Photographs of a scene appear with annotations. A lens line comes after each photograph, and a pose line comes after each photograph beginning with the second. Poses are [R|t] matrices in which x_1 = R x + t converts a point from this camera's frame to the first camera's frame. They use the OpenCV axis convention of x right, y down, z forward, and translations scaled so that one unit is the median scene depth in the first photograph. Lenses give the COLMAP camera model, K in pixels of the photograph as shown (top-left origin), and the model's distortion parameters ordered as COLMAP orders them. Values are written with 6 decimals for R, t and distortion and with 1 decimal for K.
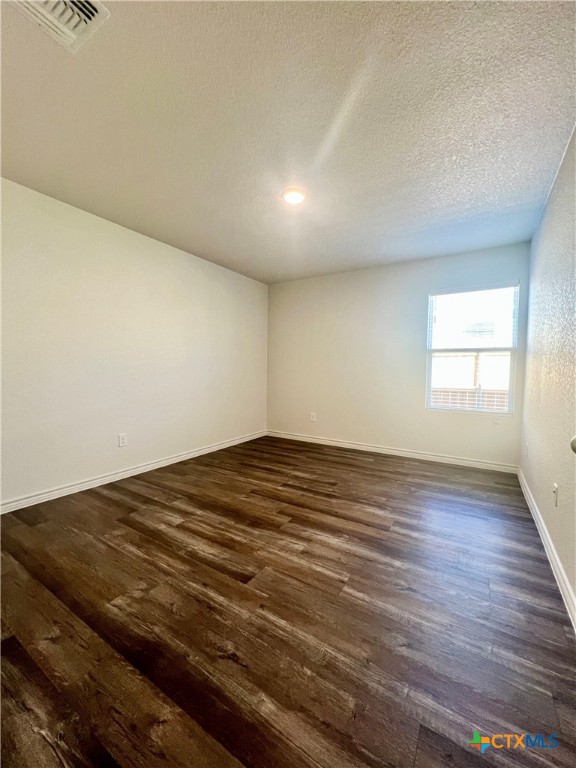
lens RADIAL K [[308.2, 0, 288.0], [0, 308.2, 384.0], [0, 0, 1]] dist [-0.000223, -0.000040]
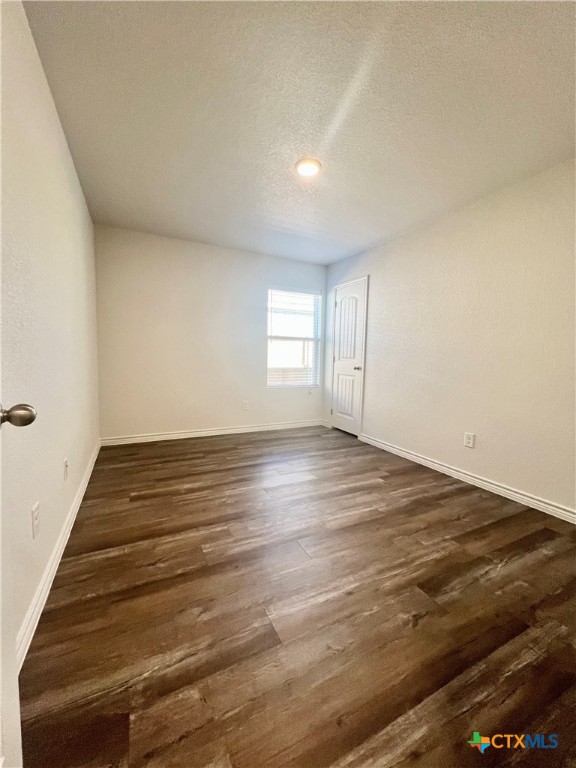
lens RADIAL K [[309.3, 0, 291.1], [0, 309.3, 380.3], [0, 0, 1]] dist [-0.015222, -0.000132]
pose [[0.515555, -0.068226, 0.854136, -0.510351], [0.026924, 0.997623, 0.063436, -0.016159], [-0.856433, -0.009708, 0.516167, 0.328157]]
